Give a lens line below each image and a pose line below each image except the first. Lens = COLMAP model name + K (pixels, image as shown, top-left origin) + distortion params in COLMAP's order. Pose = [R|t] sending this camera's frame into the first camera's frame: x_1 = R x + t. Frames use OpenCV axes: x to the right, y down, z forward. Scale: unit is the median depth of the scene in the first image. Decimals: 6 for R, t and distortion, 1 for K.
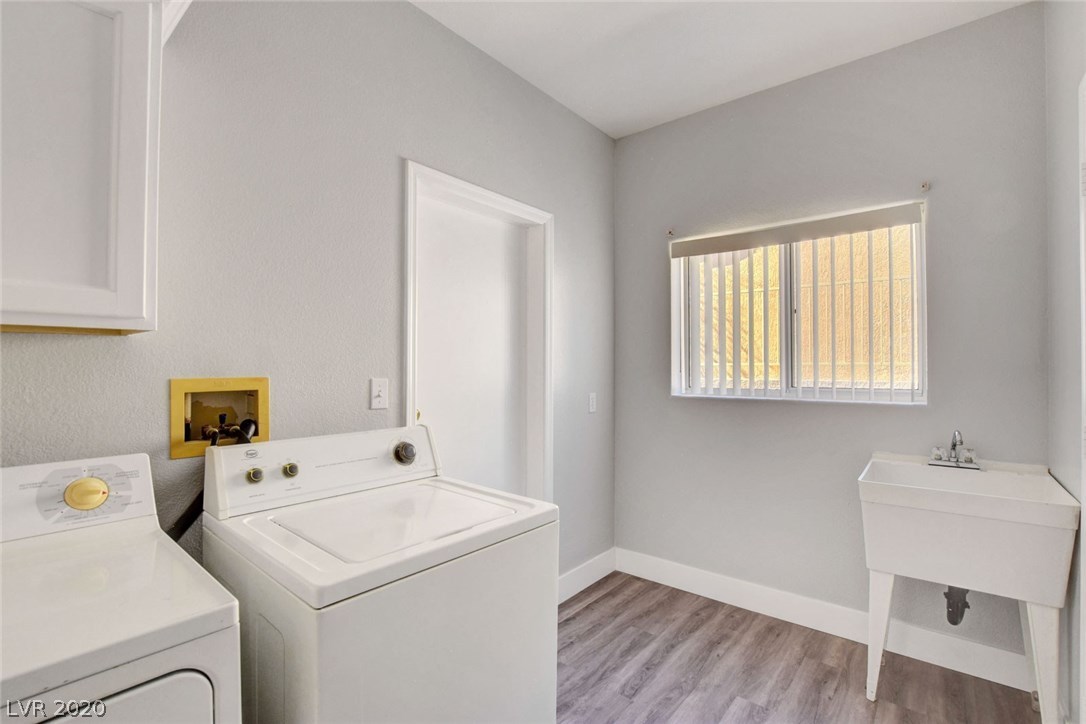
lens RADIAL K [[492.2, 0, 543.0], [0, 492.2, 362.0], [0, 0, 1]] dist [-0.030499, 0.000754]
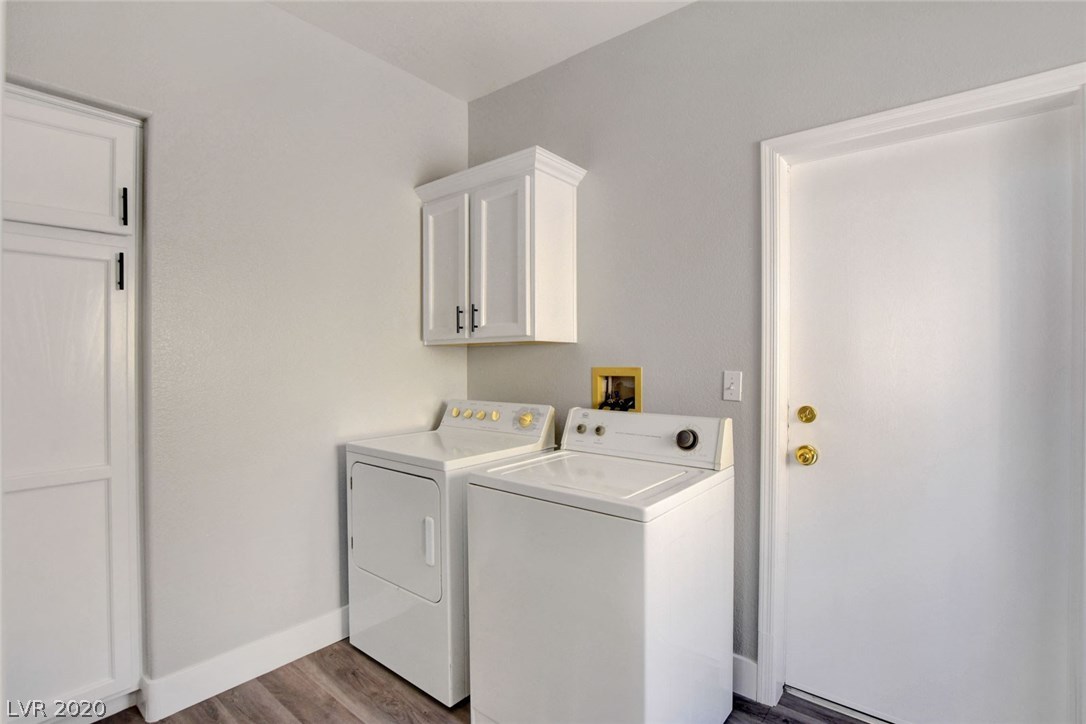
lens RADIAL K [[503.1, 0, 543.0], [0, 503.1, 362.0], [0, 0, 1]] dist [-0.029489, 0.000473]
pose [[0.021083, 0.001392, -0.999777, 0.865912], [0.006575, 0.999977, 0.001531, 0.012142], [0.999756, -0.006606, 0.021074, 0.704843]]
